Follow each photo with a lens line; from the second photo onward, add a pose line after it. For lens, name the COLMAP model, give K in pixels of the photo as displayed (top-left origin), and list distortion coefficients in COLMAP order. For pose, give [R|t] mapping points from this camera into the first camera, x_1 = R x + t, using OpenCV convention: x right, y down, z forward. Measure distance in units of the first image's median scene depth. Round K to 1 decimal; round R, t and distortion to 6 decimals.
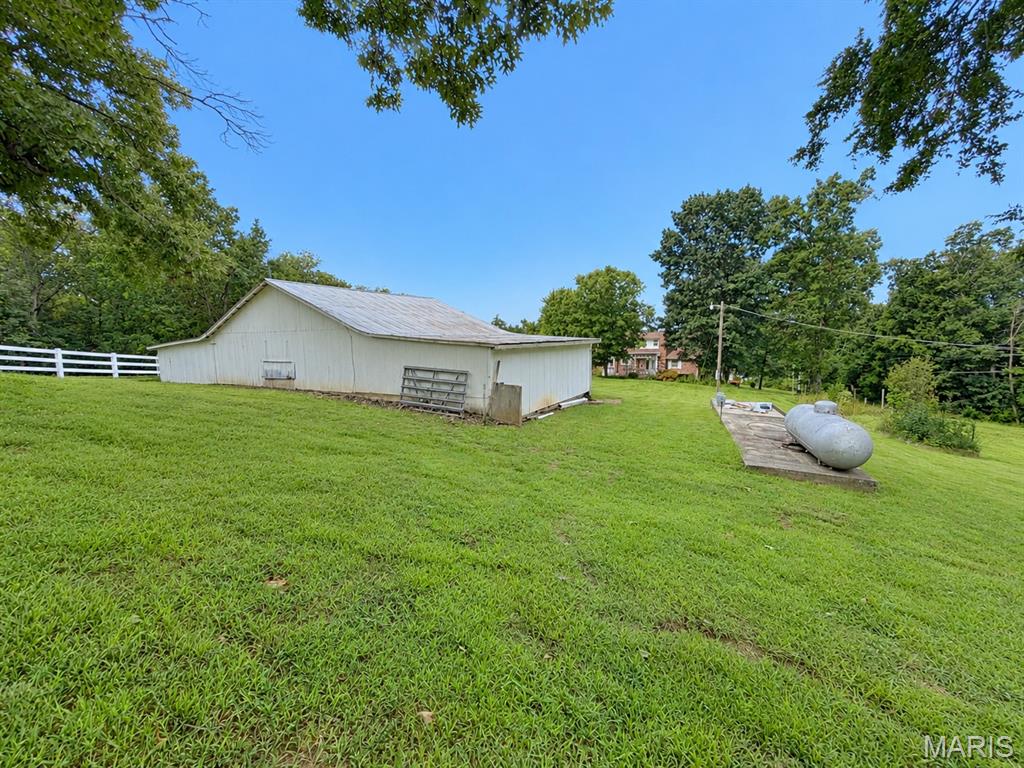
lens RADIAL K [[413.2, 0, 512.0], [0, 413.2, 384.0], [0, 0, 1]] dist [0.000433, -0.000327]
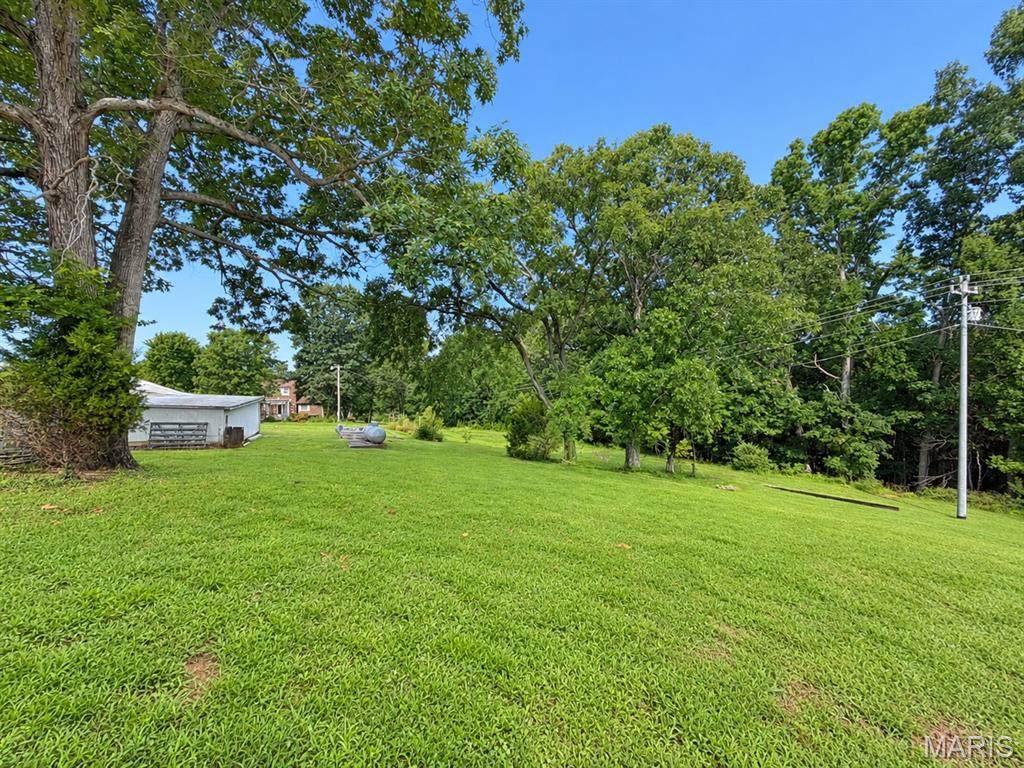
lens RADIAL K [[413.2, 0, 512.0], [0, 413.2, 384.0], [0, 0, 1]] dist [0.000433, -0.000327]
pose [[0.652116, -0.007440, 0.758083, -0.164242], [0.079141, 0.995156, -0.058312, 0.003767], [-0.753977, 0.098022, 0.649546, -0.332443]]
